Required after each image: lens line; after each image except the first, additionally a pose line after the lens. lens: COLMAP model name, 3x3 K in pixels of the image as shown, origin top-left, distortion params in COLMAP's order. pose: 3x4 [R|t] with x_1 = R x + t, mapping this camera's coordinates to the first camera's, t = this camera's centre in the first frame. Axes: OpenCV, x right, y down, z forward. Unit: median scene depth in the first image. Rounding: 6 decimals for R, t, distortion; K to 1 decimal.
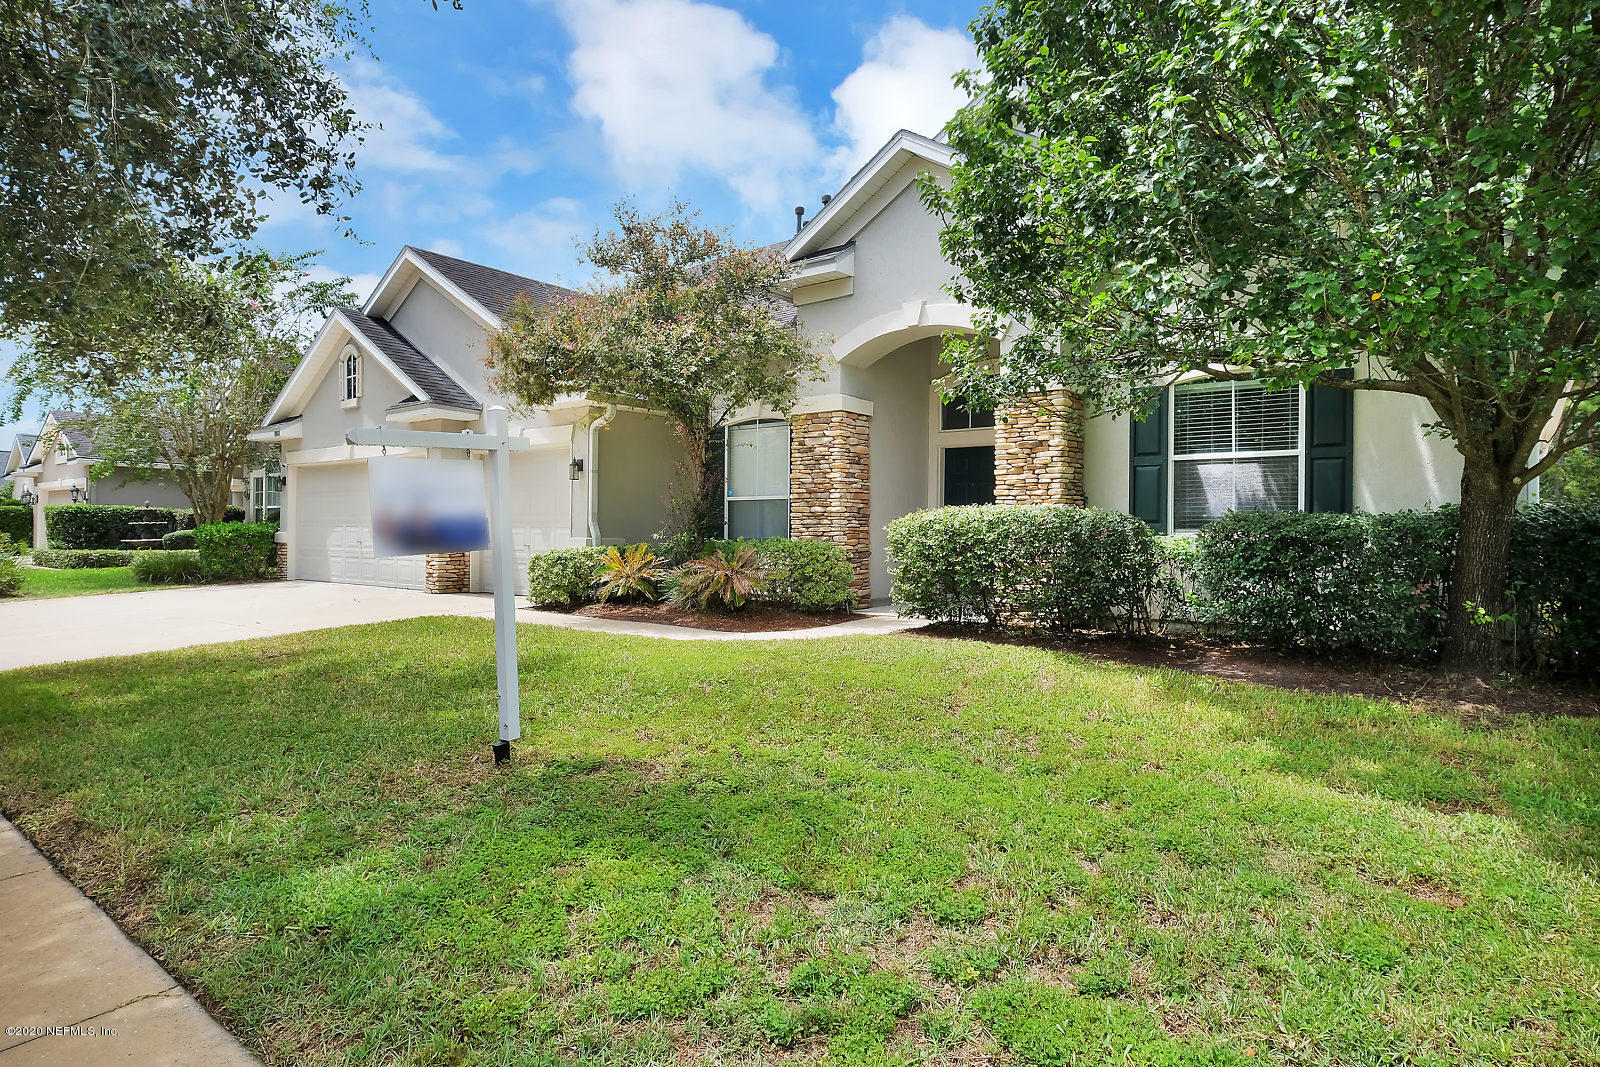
lens RADIAL K [[918.2, 0, 804.0], [0, 918.2, 530.6], [0, 0, 1]] dist [0.004029, -0.000431]
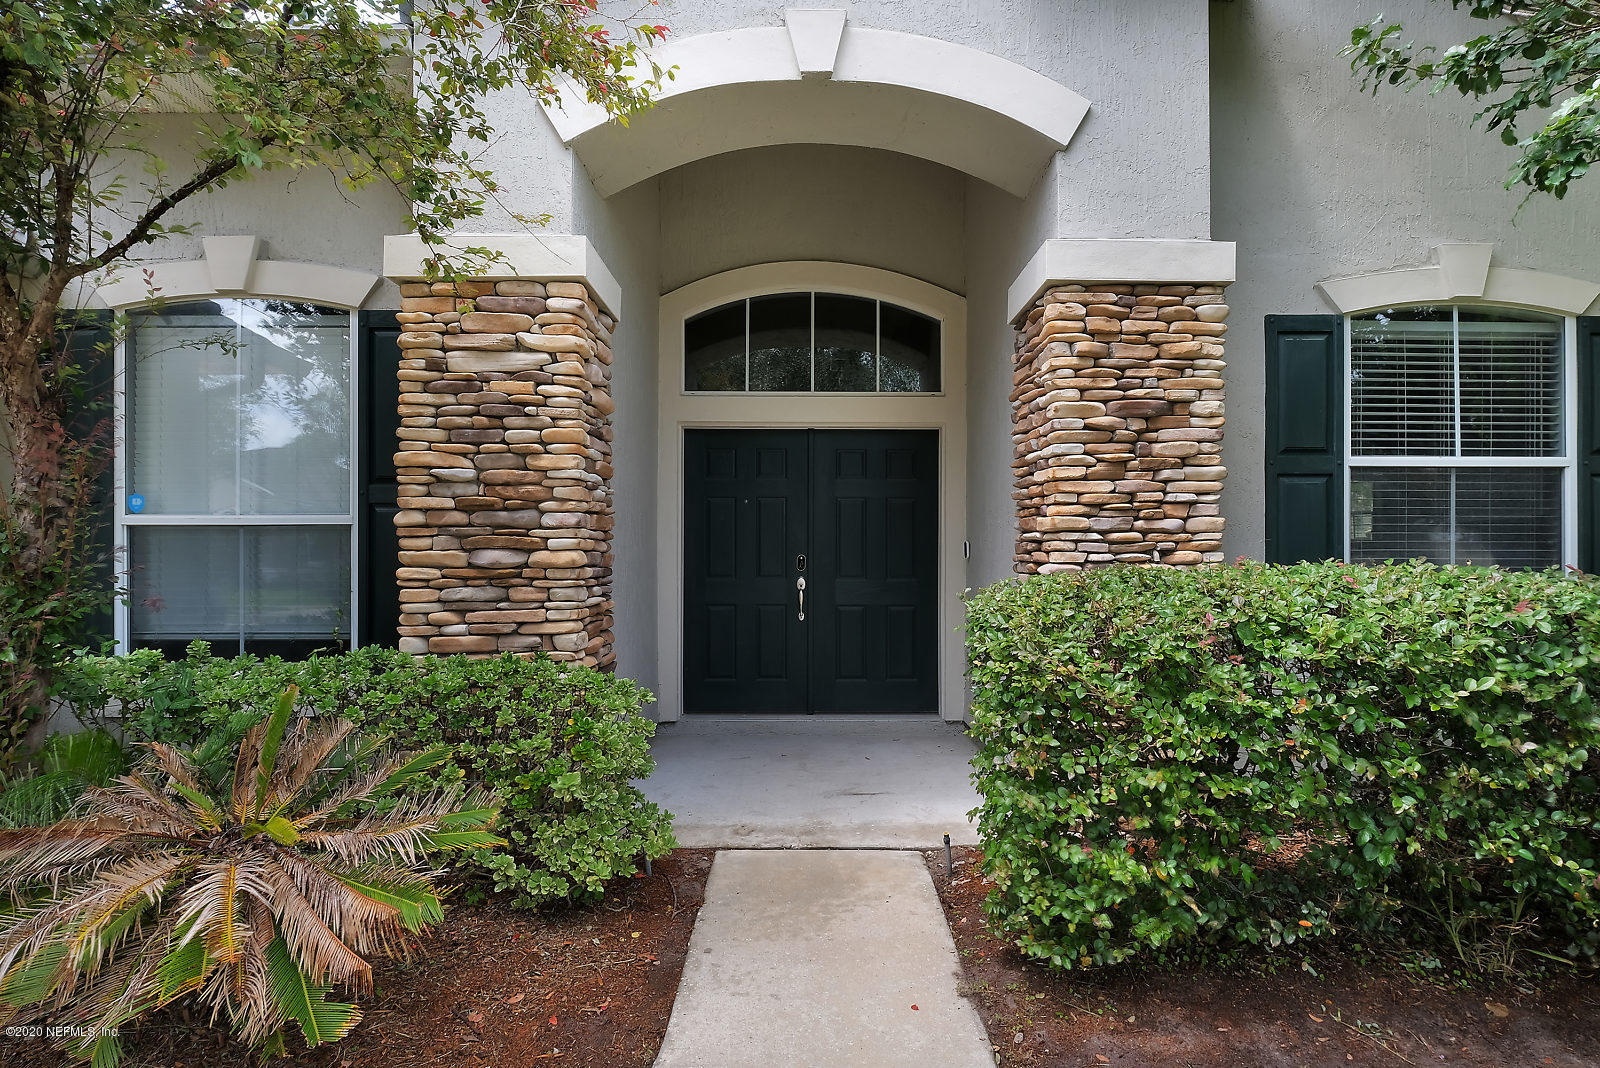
lens RADIAL K [[820.2, 0, 801.7], [0, 820.2, 545.8], [0, 0, 1]] dist [-0.006487, -0.001064]
pose [[0.771470, 0.000305, 0.636266, -0.093828], [0.003718, 0.999981, -0.004987, -0.025945], [-0.636255, 0.006213, 0.771454, 0.694709]]
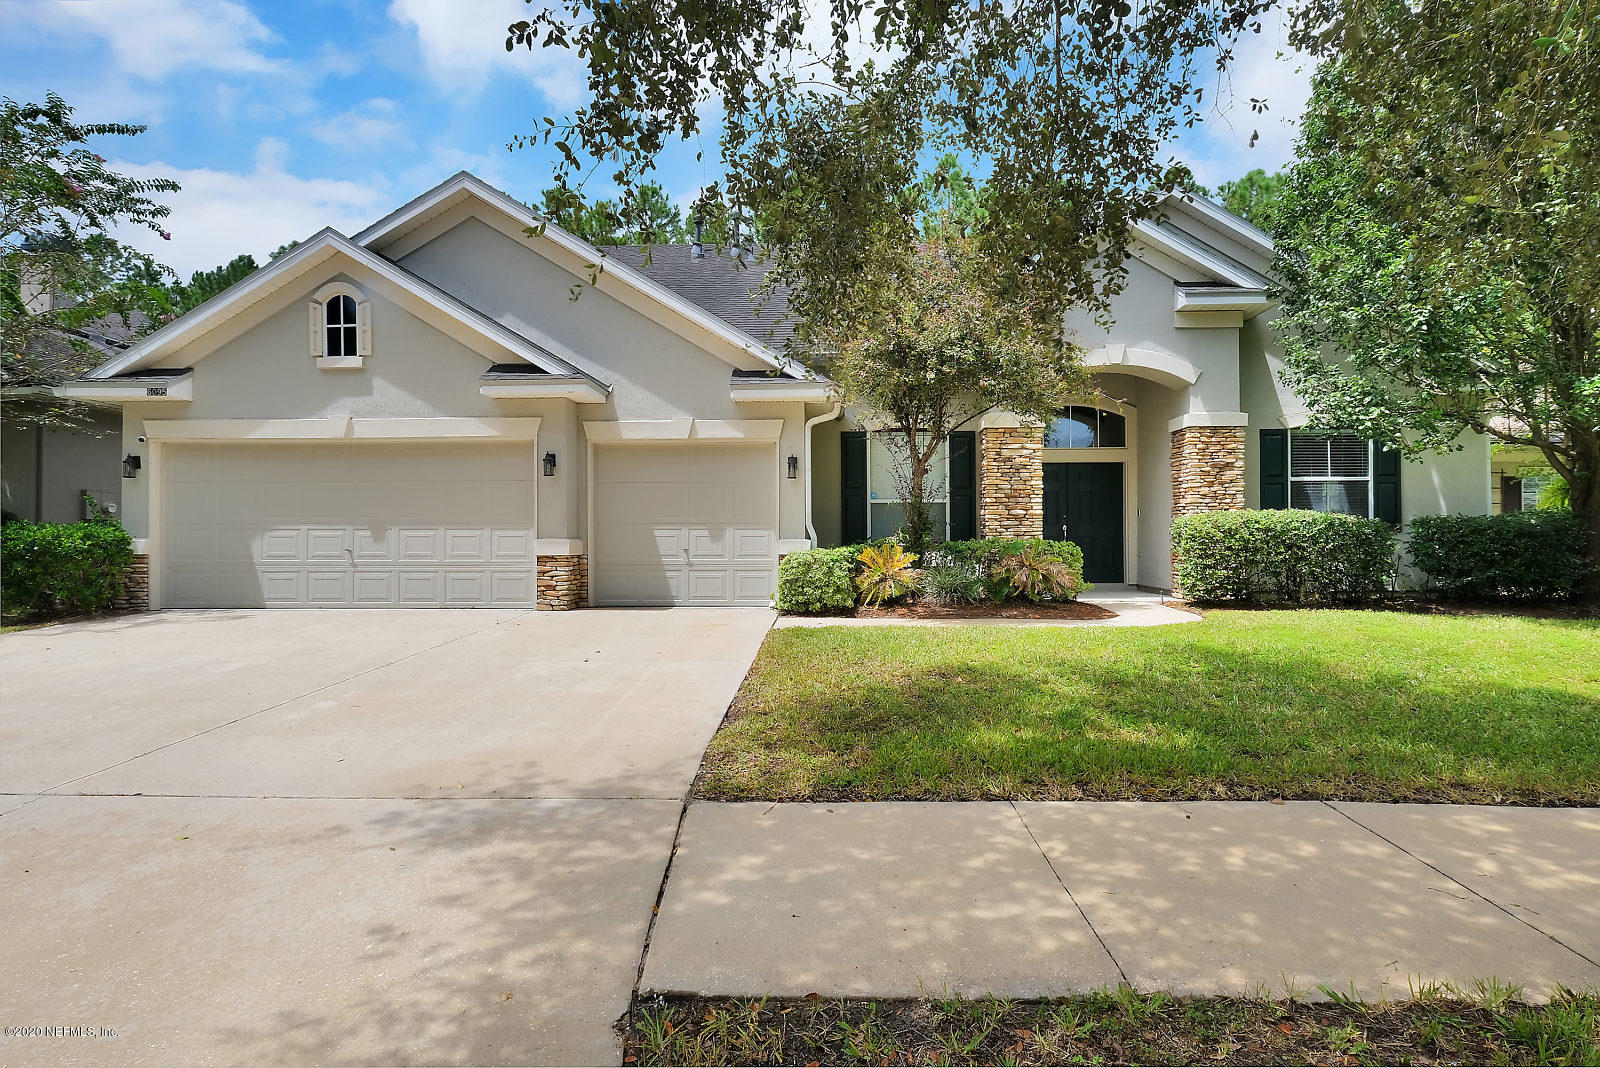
lens RADIAL K [[805.5, 0, 798.1], [0, 805.5, 522.3], [0, 0, 1]] dist [0.004304, 0.000122]
pose [[0.800969, 0.003601, 0.598695, -0.809820], [0.006713, 0.999865, -0.014994, 0.002545], [-0.598668, 0.016029, 0.800837, 0.365498]]
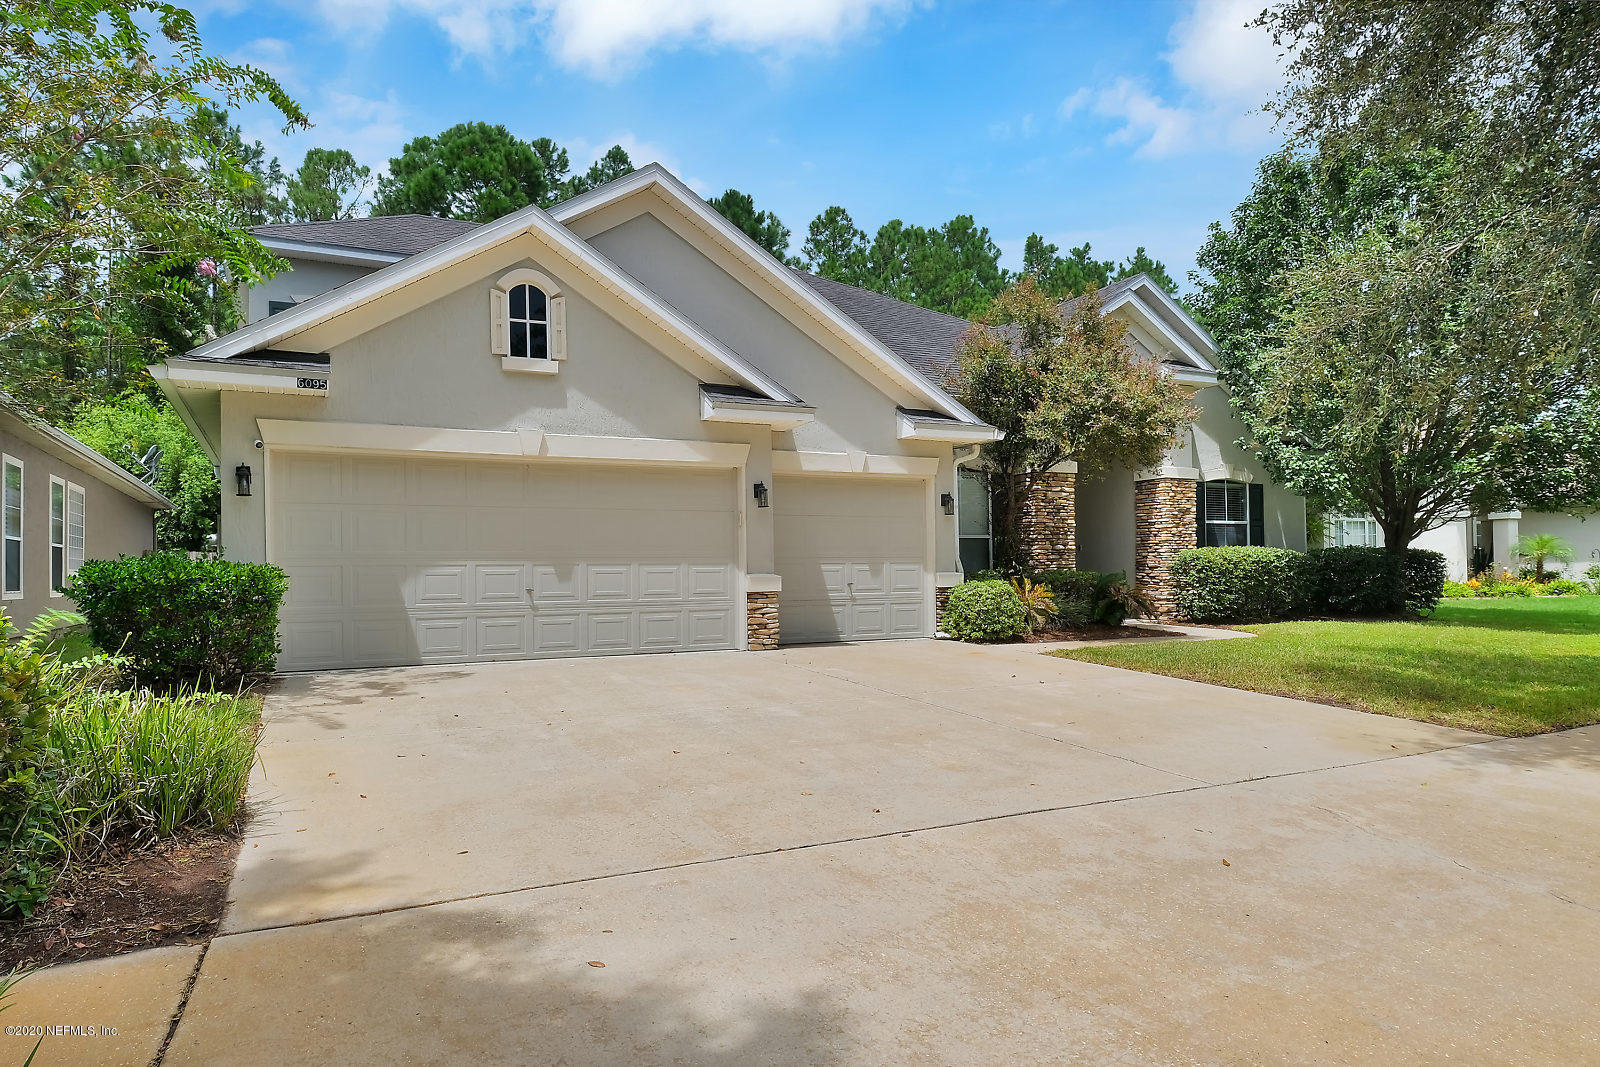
lens RADIAL K [[918.2, 0, 746.0], [0, 918.2, 555.8], [0, 0, 1]] dist [0.004029, -0.000431]
pose [[0.445437, 0.004475, 0.895302, -1.351319], [0.014206, 0.999826, -0.012066, -0.002017], [-0.895201, 0.018093, 0.445296, 0.826410]]
